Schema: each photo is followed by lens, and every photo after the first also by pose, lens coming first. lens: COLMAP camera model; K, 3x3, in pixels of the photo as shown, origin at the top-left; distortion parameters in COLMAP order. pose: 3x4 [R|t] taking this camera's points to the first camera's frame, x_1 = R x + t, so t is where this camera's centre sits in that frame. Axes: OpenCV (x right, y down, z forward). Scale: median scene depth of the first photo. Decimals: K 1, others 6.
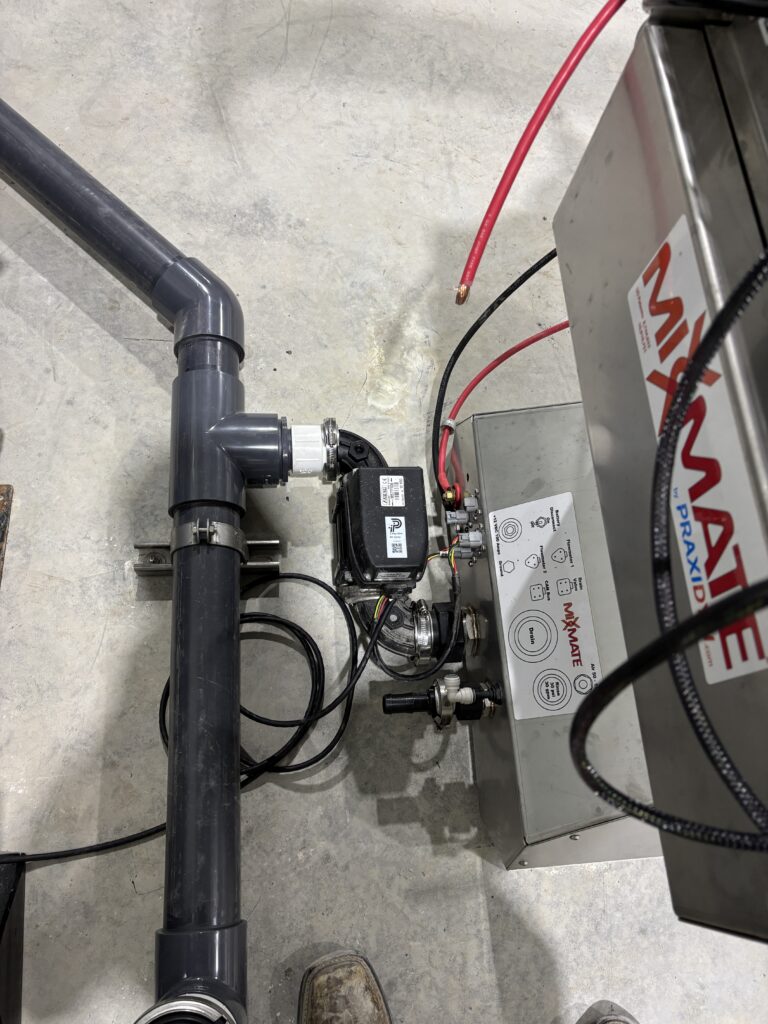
lens RADIAL K [[773.0, 0, 394.0], [0, 773.0, 522.3], [0, 0, 1]] dist [0.041632, -0.042978]
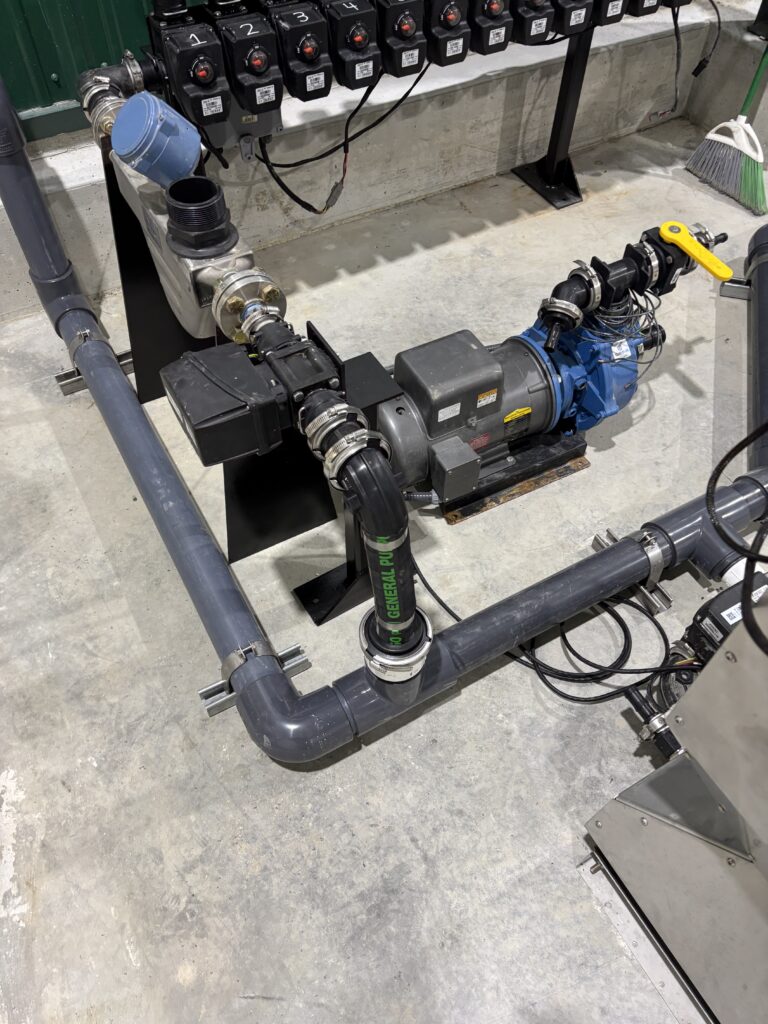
lens RADIAL K [[773.0, 0, 388.2], [0, 773.0, 520.7], [0, 0, 1]] dist [0.041632, -0.042978]
pose [[0.426818, 0.636574, -0.642339, 0.397302], [-0.831608, 0.555359, -0.002208, 0.342537], [0.355323, 0.535117, 0.766417, -0.282507]]
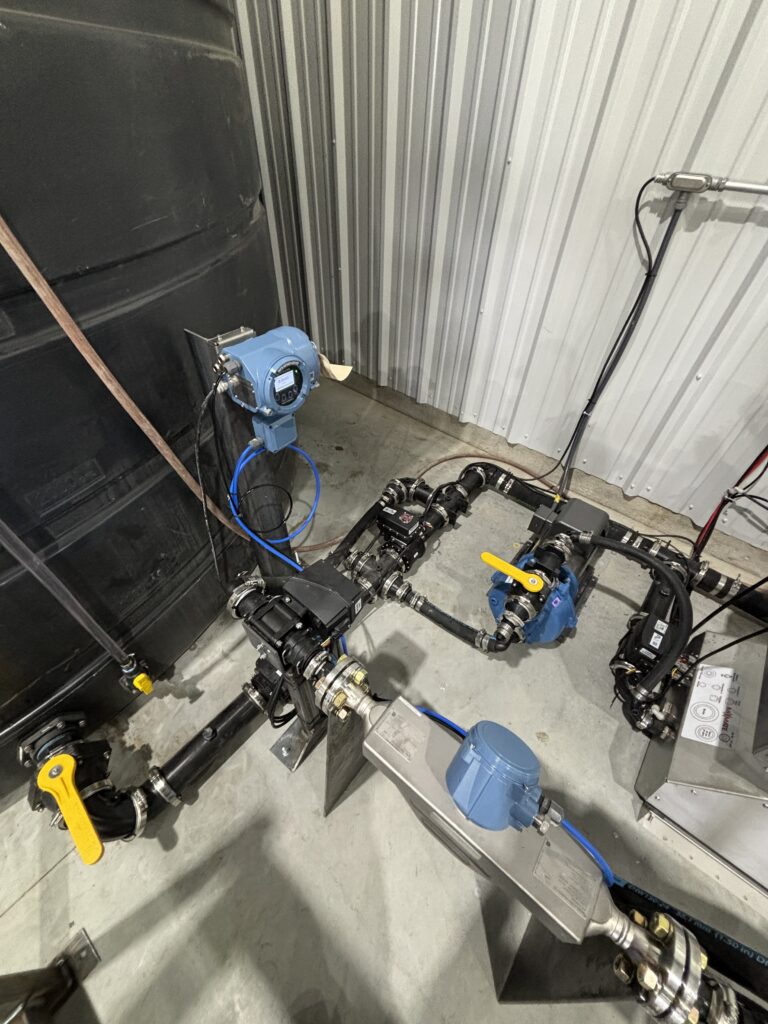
lens RADIAL K [[410.2, 0, 382.7], [0, 410.2, 510.7], [0, 0, 1]] dist [-0.000232, -0.000162]
pose [[0.722652, 0.395045, -0.567198, -0.039749], [-0.617133, 0.738341, -0.272028, 0.482312], [0.311322, 0.546618, 0.777359, -0.438885]]
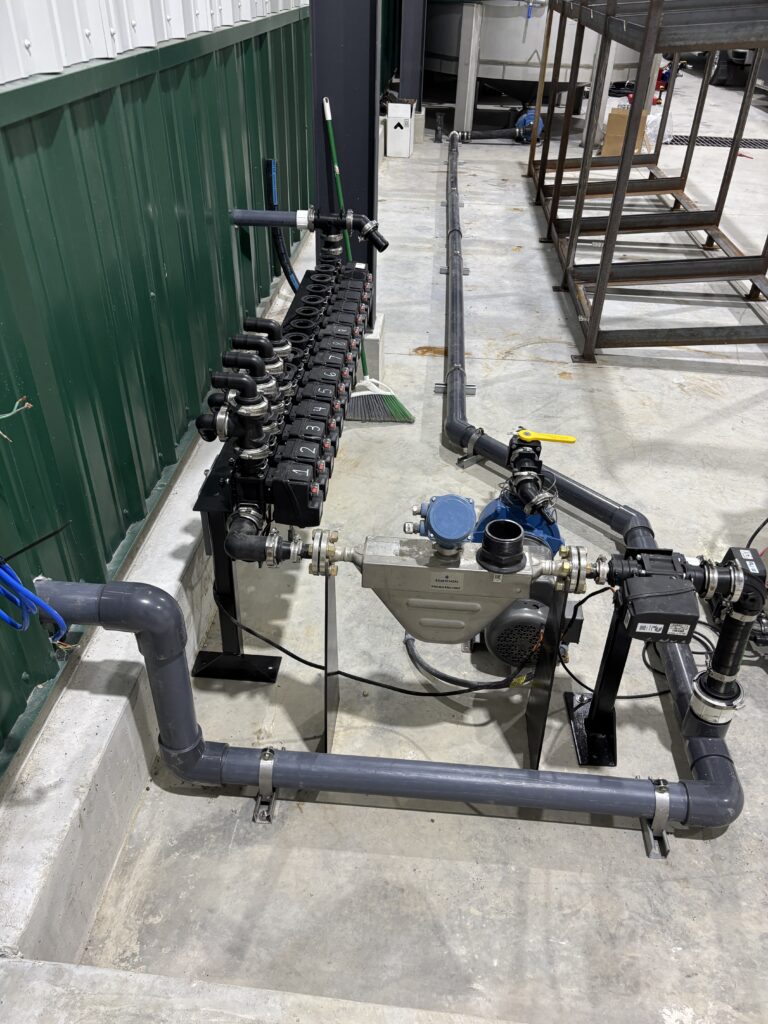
lens RADIAL K [[773.0, 0, 382.3], [0, 773.0, 515.4], [0, 0, 1]] dist [0.041632, -0.042978]
pose [[0.980935, -0.012992, -0.193903, -0.524838], [-0.101399, 0.816964, -0.567704, 1.103350], [0.165788, 0.576542, 0.800071, -1.017022]]
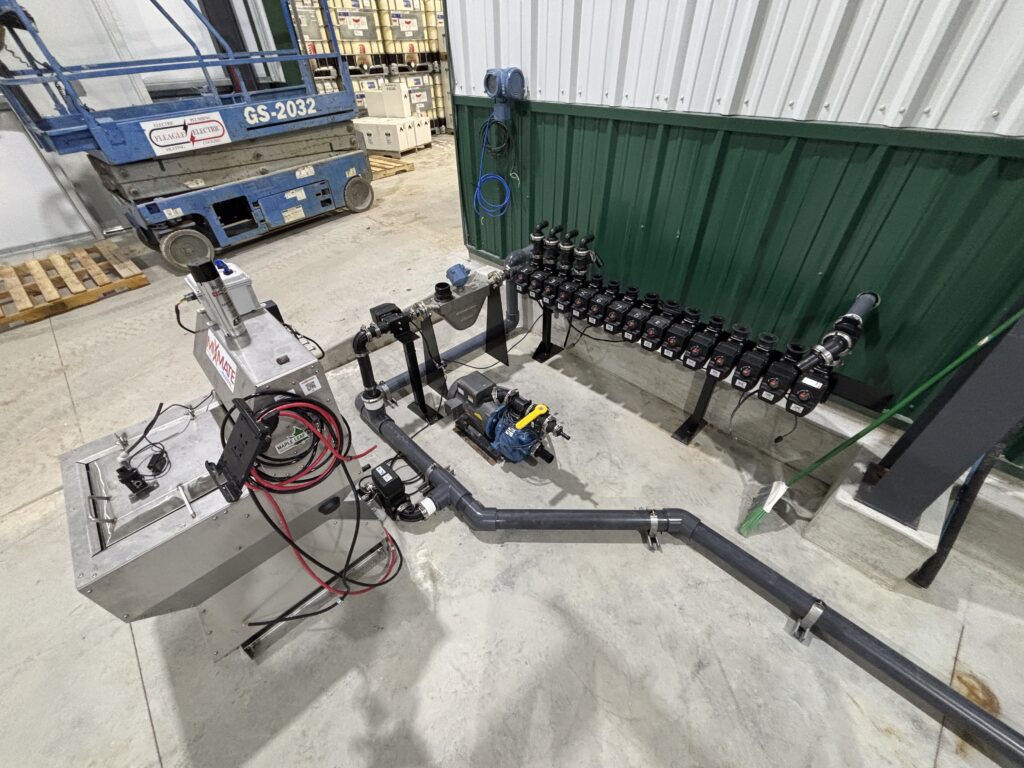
lens RADIAL K [[410.2, 0, 510.9], [0, 410.2, 382.5], [0, 0, 1]] dist [-0.000232, -0.000162]
pose [[-0.765336, 0.296217, -0.571416, 0.418671], [-0.629499, -0.159473, 0.760460, -1.441136], [0.134136, 0.941713, 0.308519, 0.026224]]
